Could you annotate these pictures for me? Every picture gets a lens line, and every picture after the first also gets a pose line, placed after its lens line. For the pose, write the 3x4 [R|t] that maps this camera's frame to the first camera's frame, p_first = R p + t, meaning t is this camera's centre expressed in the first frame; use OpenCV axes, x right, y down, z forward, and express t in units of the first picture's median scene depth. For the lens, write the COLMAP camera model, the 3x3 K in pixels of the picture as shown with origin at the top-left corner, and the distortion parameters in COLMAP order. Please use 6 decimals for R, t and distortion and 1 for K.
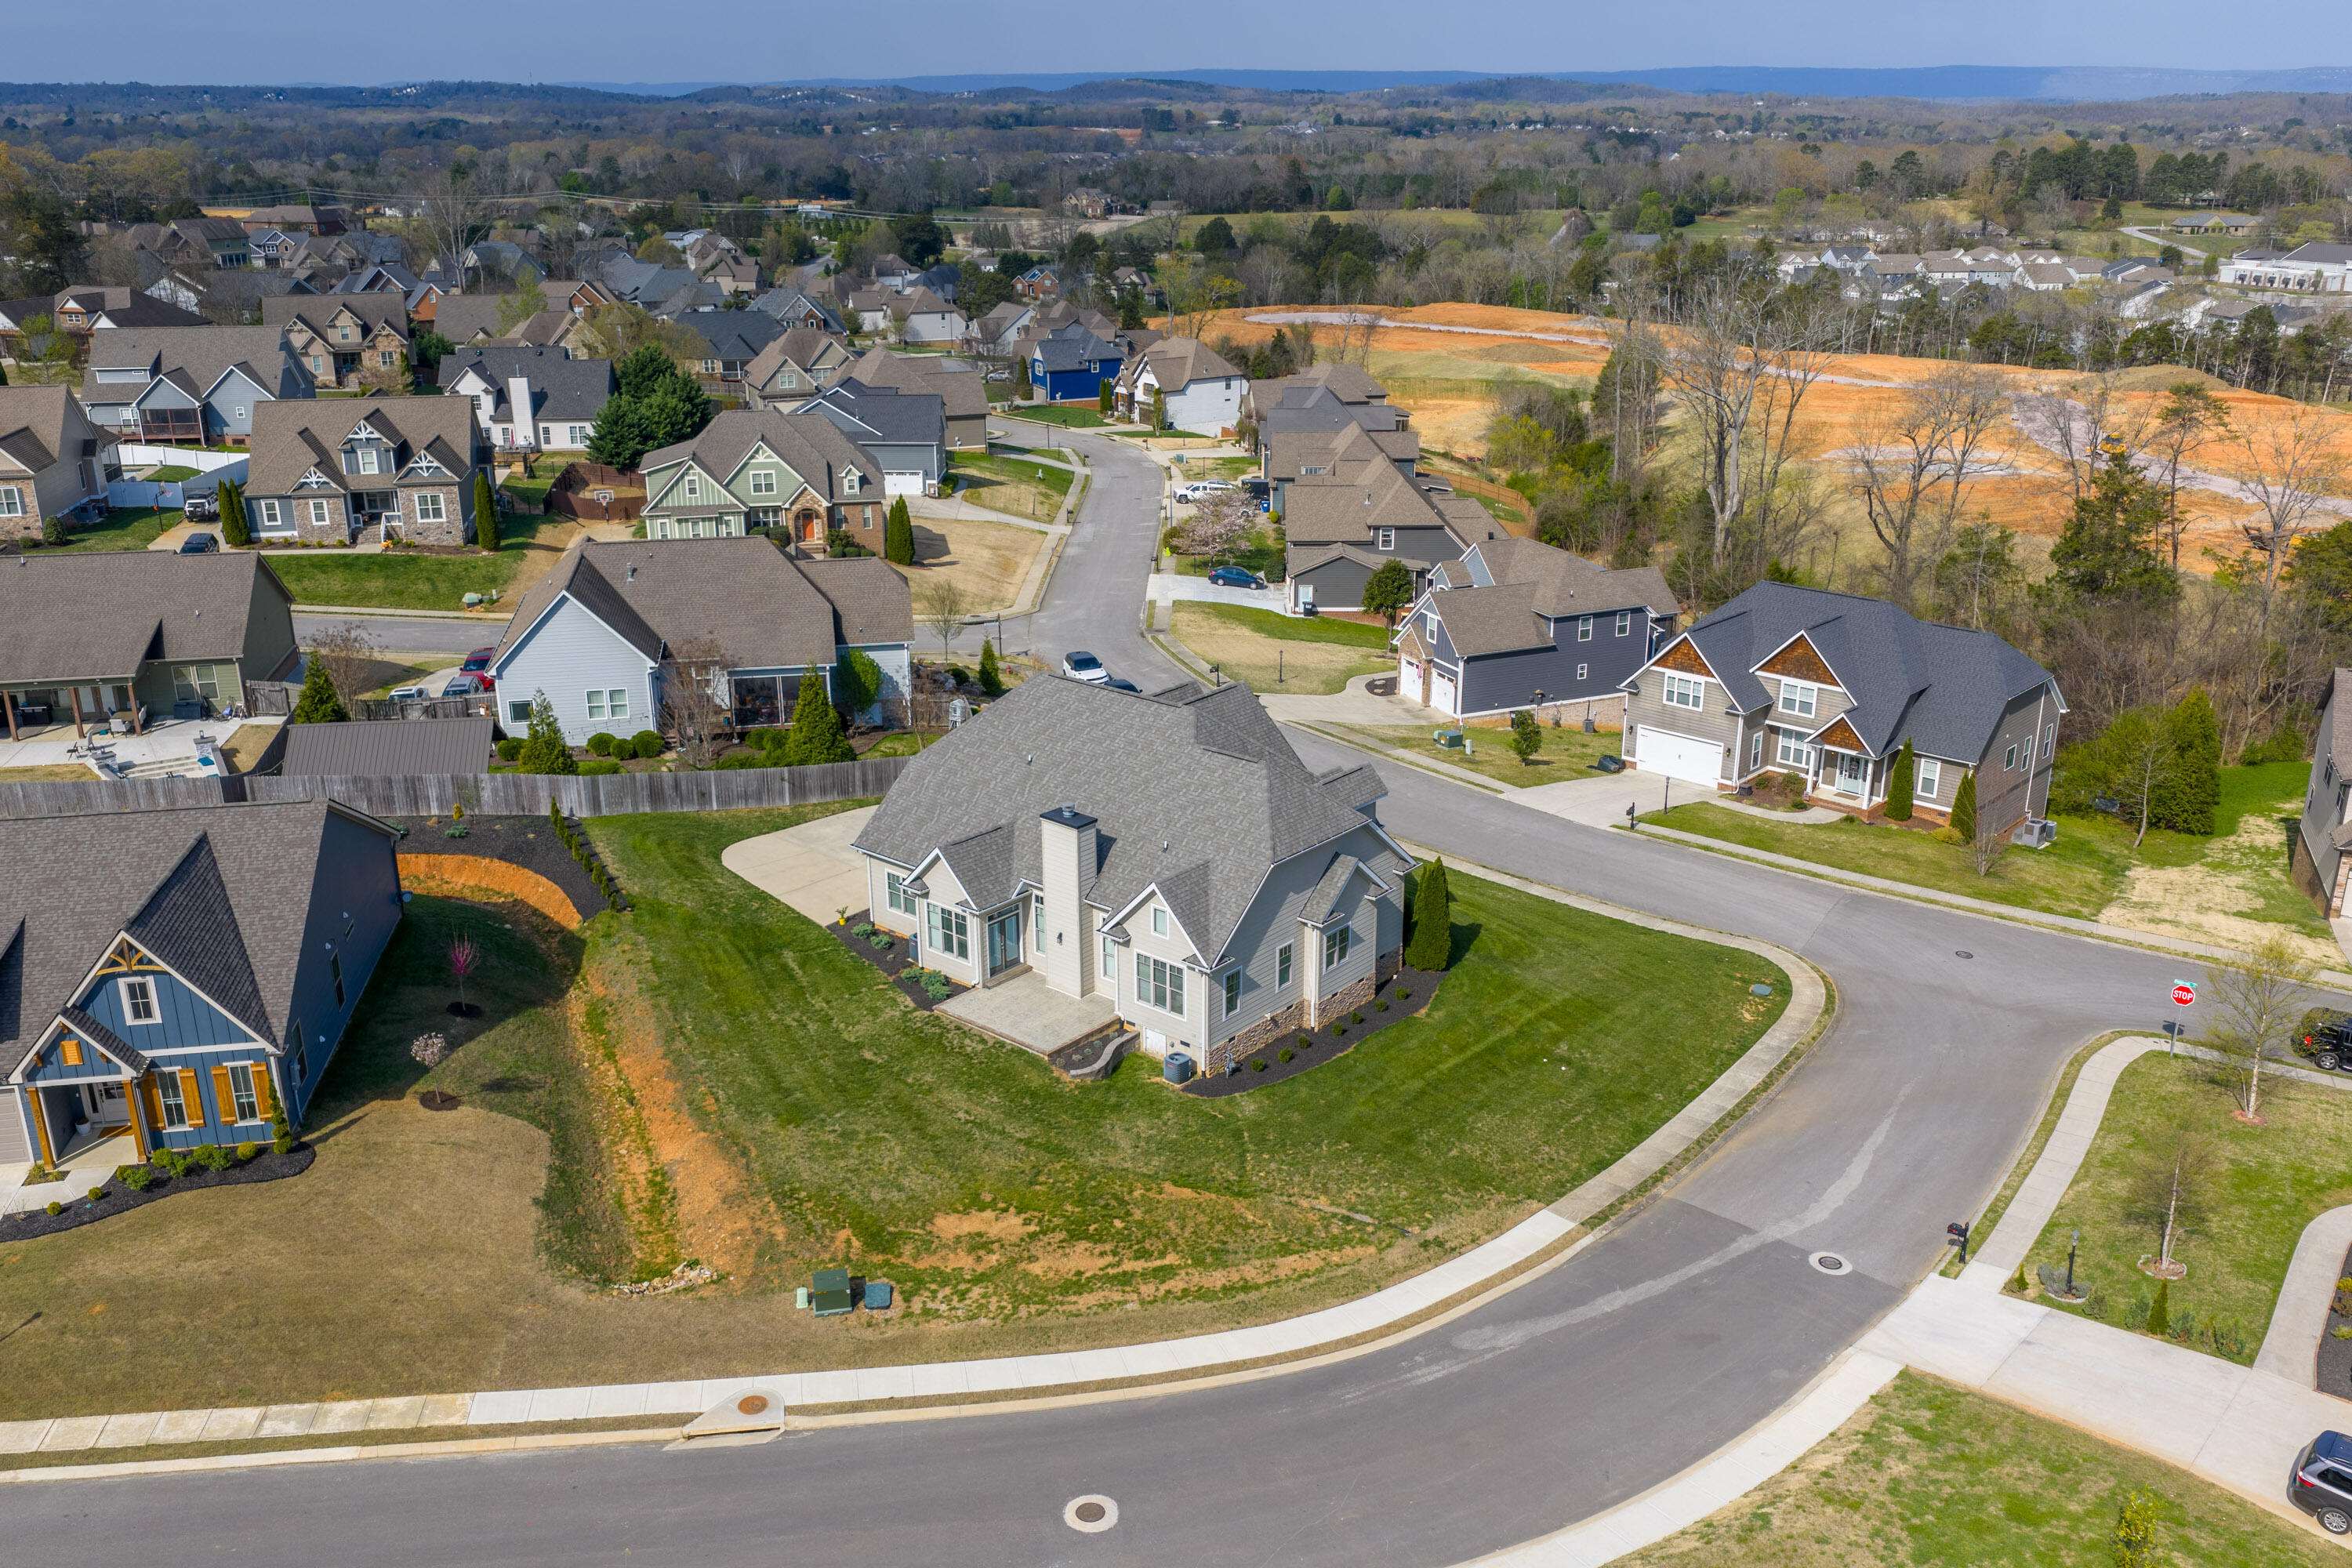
lens RADIAL K [[1959.2, 0, 1179.3], [0, 1959.2, 778.0], [0, 0, 1]] dist [0.012419, -0.019094]
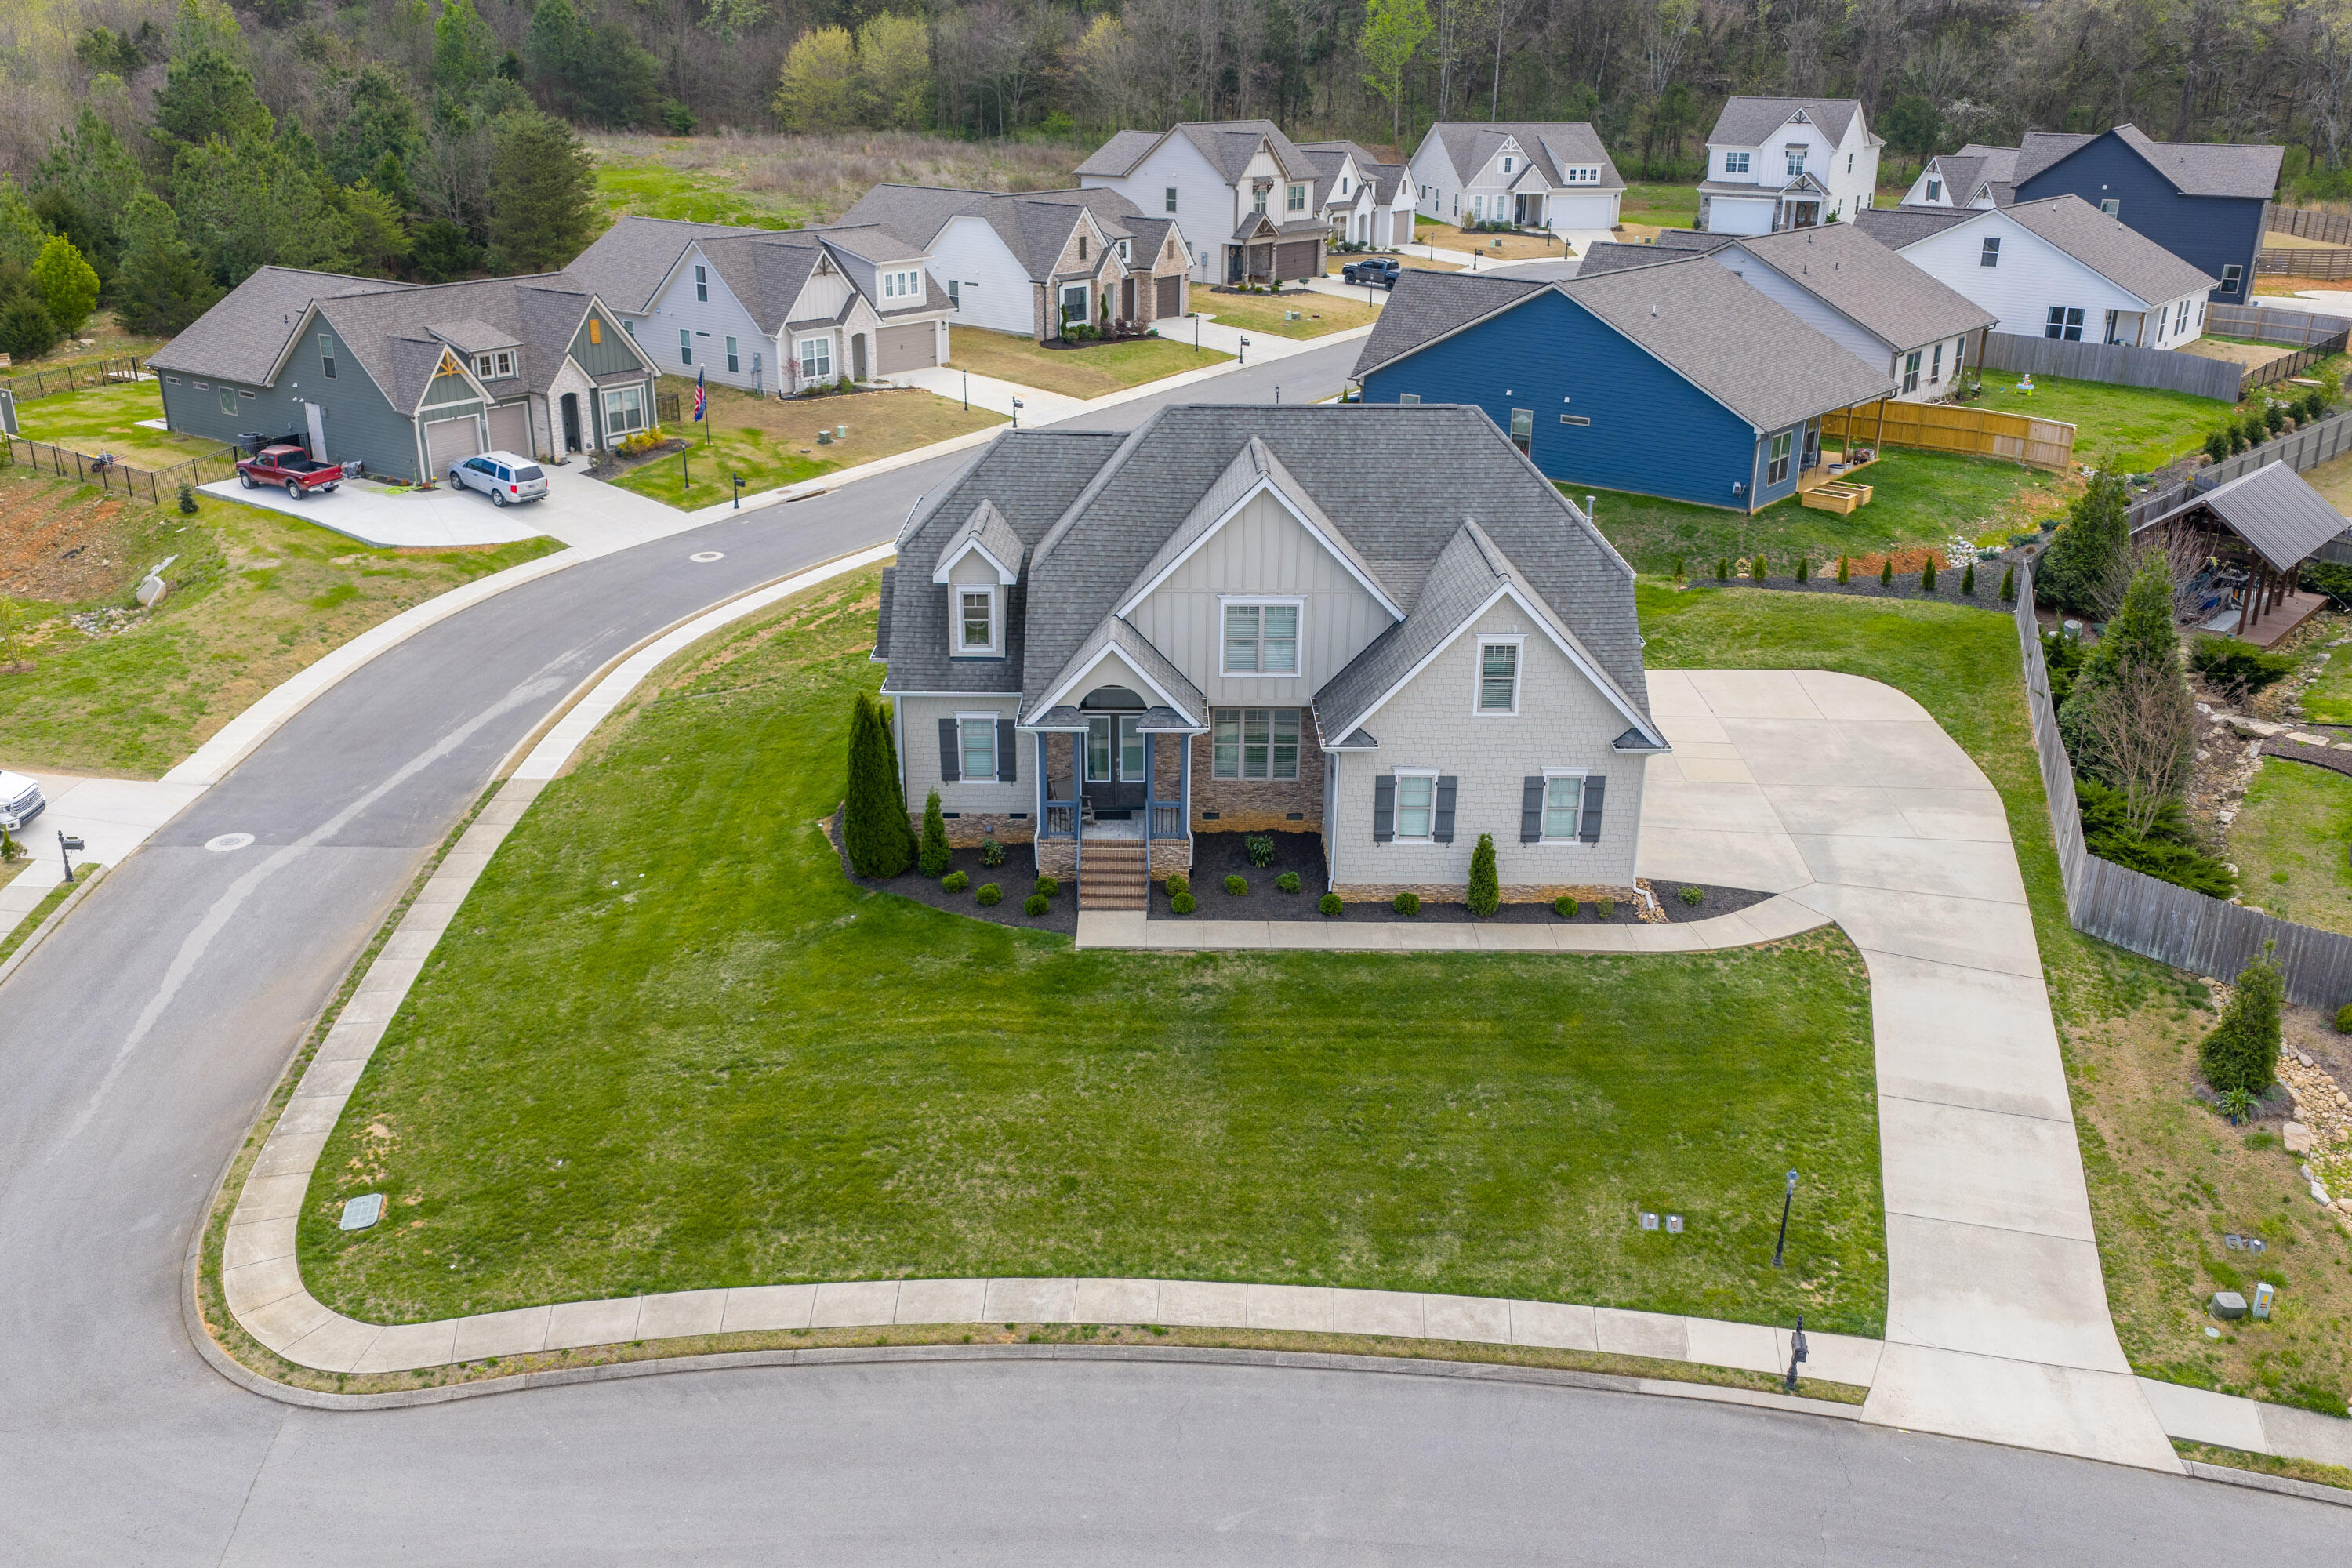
lens RADIAL K [[1957.1, 0, 1182.9], [0, 1957.1, 770.4], [0, 0, 1]] dist [0.008974, -0.012030]
pose [[-0.755947, 0.225908, -0.614418, 0.473743], [-0.220984, 0.795414, 0.564343, -0.335725], [0.616206, 0.562390, -0.551369, 1.514780]]
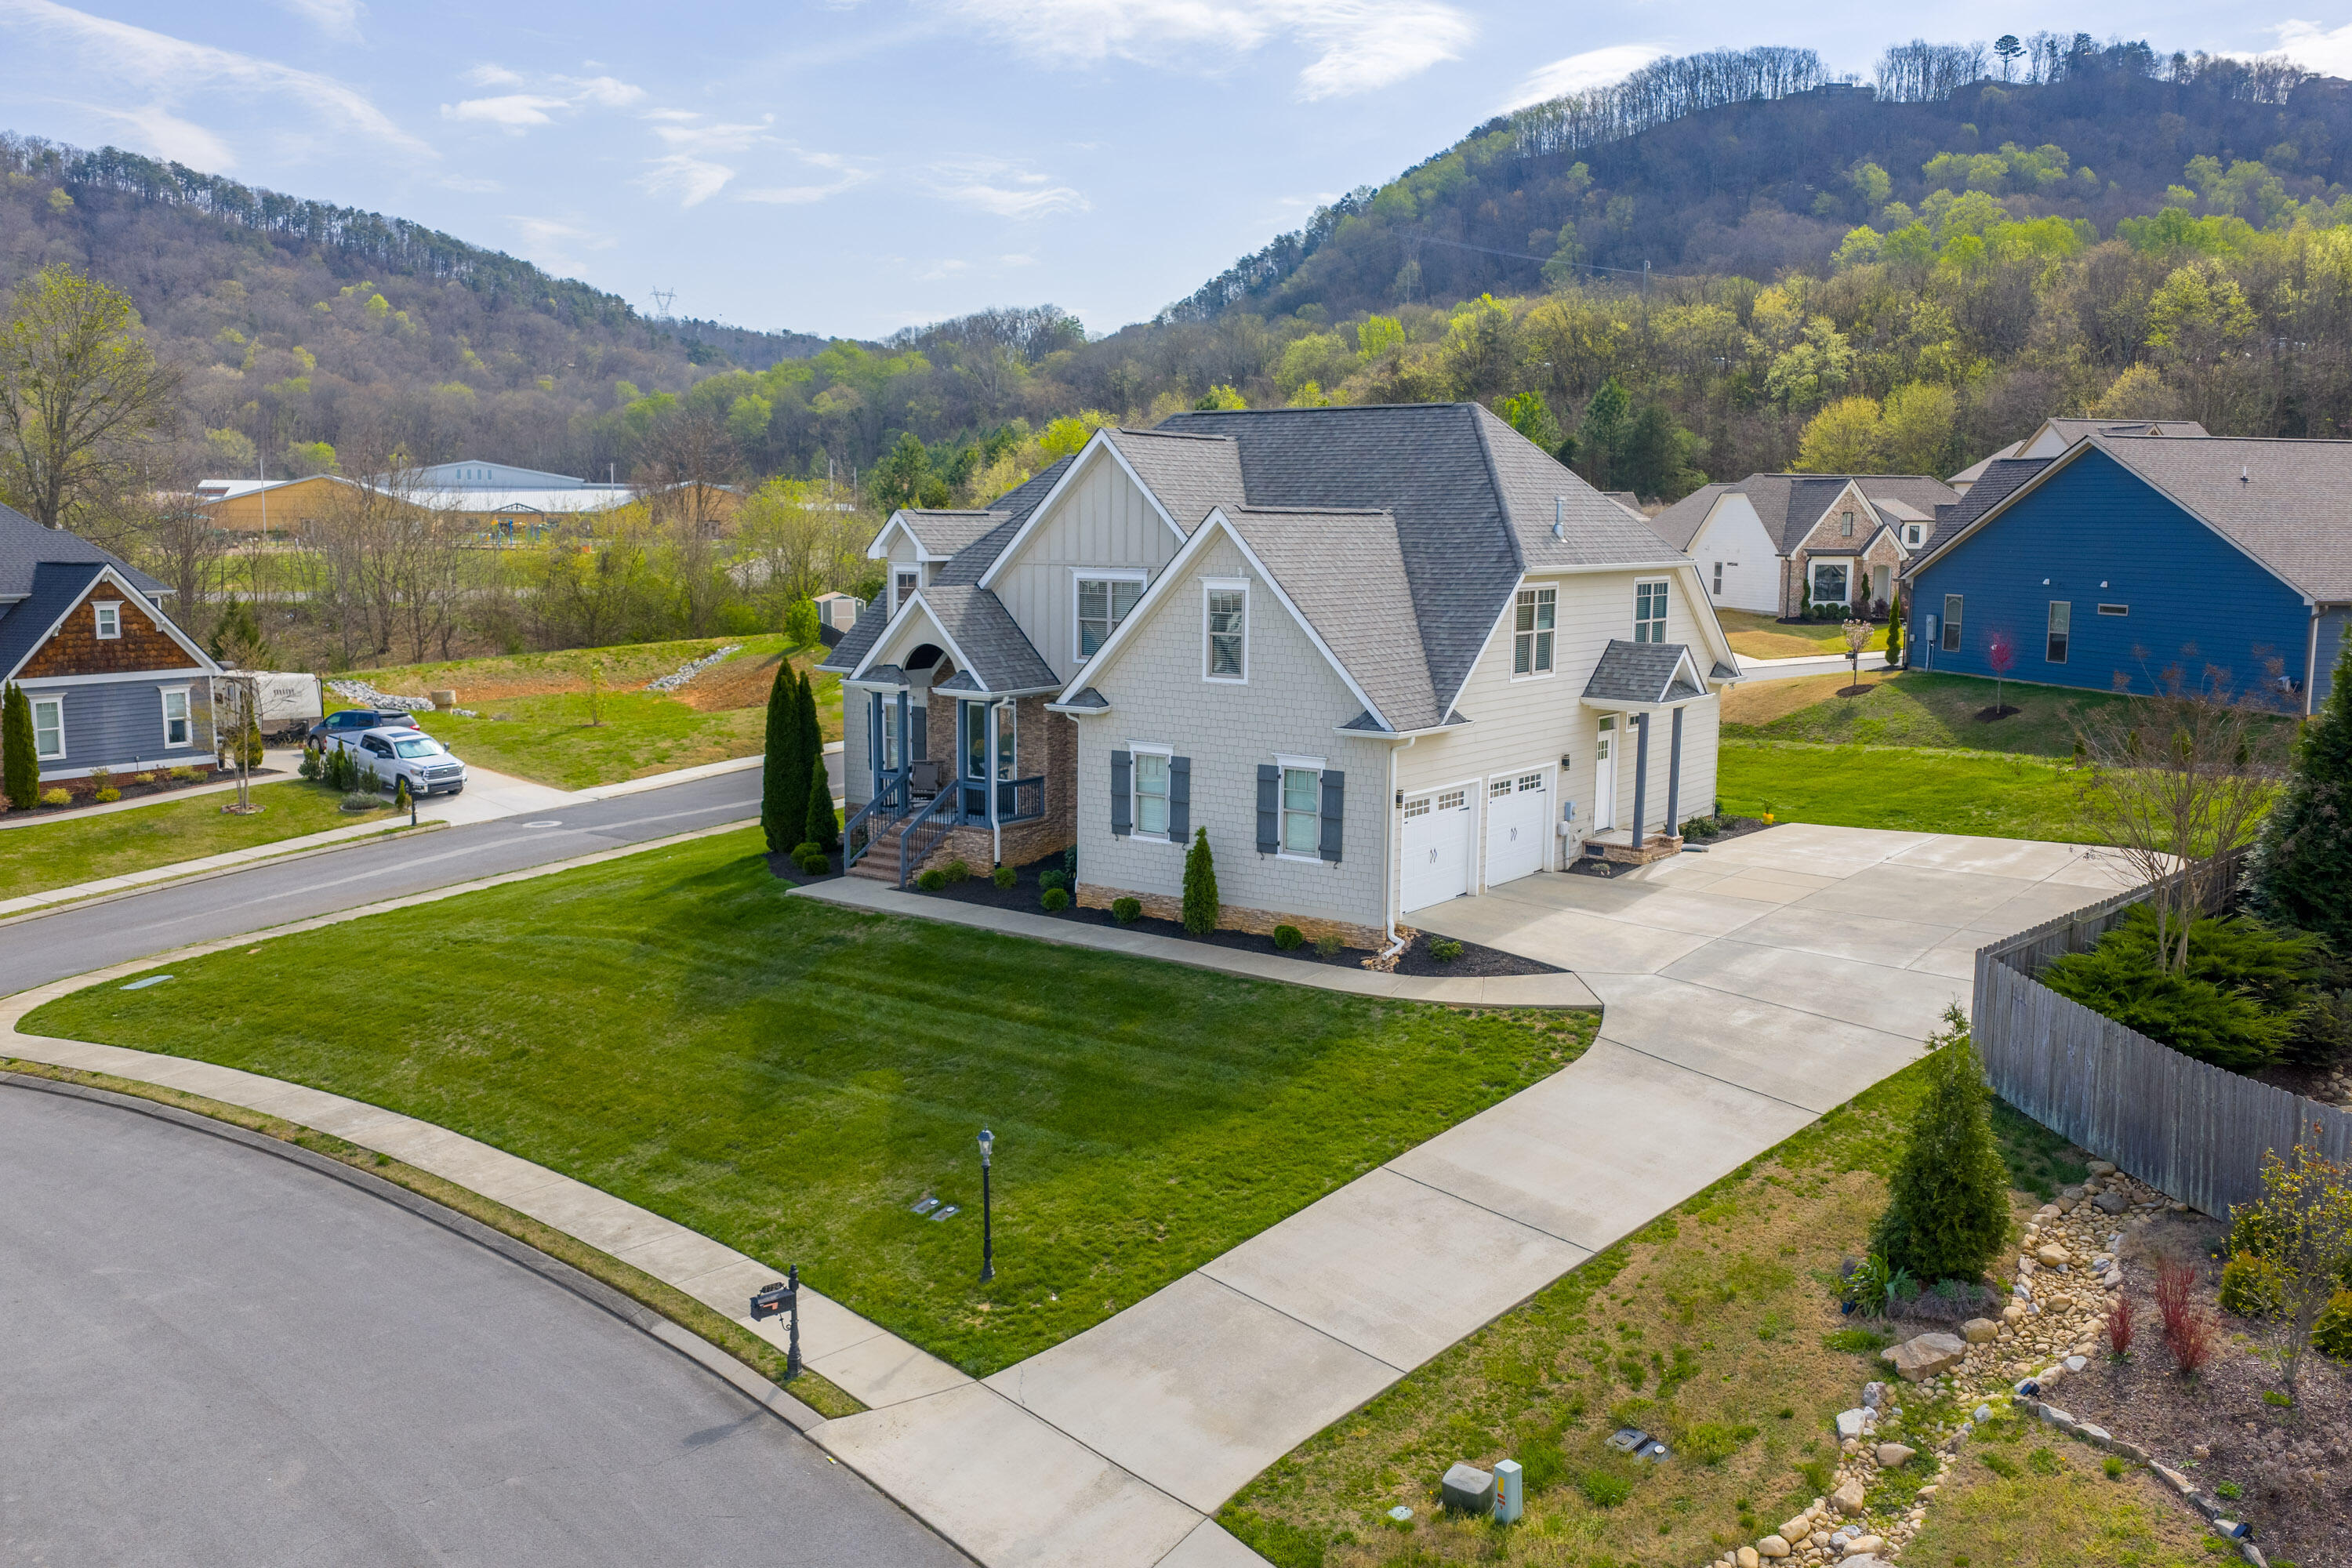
lens RADIAL K [[1957.1, 0, 1182.9], [0, 1957.1, 770.4], [0, 0, 1]] dist [0.008974, -0.012030]
pose [[-0.997349, 0.004159, -0.072645, 0.054956], [-0.028713, 0.894854, 0.445434, -0.224330], [0.066860, 0.446340, -0.892362, 1.687888]]
